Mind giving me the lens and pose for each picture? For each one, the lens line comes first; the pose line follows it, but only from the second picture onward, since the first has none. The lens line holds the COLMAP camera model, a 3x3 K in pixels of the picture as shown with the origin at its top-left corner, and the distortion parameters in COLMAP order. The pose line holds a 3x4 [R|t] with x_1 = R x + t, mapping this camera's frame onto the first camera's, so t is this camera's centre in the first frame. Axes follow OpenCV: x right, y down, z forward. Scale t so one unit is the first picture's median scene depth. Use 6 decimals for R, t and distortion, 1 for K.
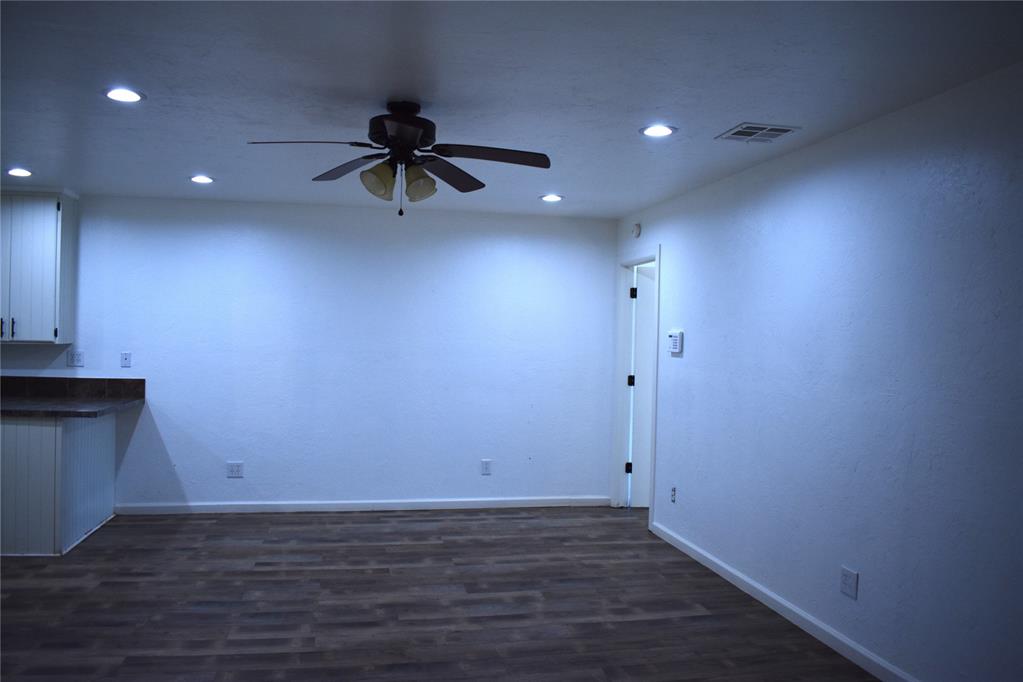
lens RADIAL K [[796.7, 0, 506.3], [0, 796.7, 339.1], [0, 0, 1]] dist [-0.083694, 0.006899]
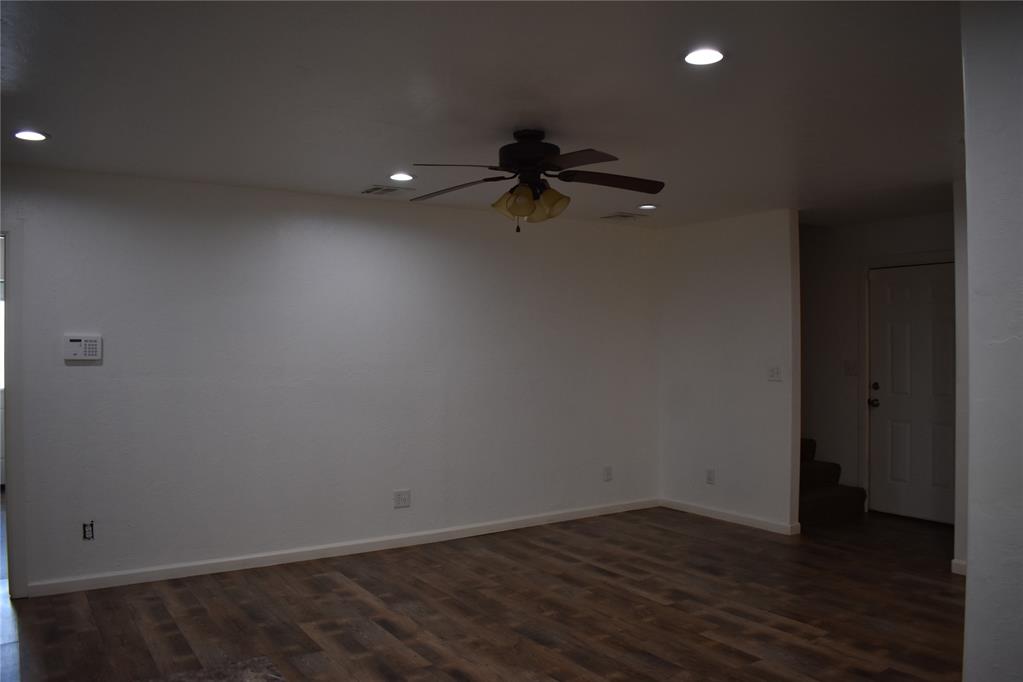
lens RADIAL K [[796.7, 0, 507.1], [0, 796.7, 340.1], [0, 0, 1]] dist [-0.083694, 0.006899]
pose [[-0.364317, -0.018833, 0.931085, -0.961859], [-0.003347, 0.999816, 0.018914, -0.028827], [-0.931269, 0.003775, -0.364313, 1.206313]]
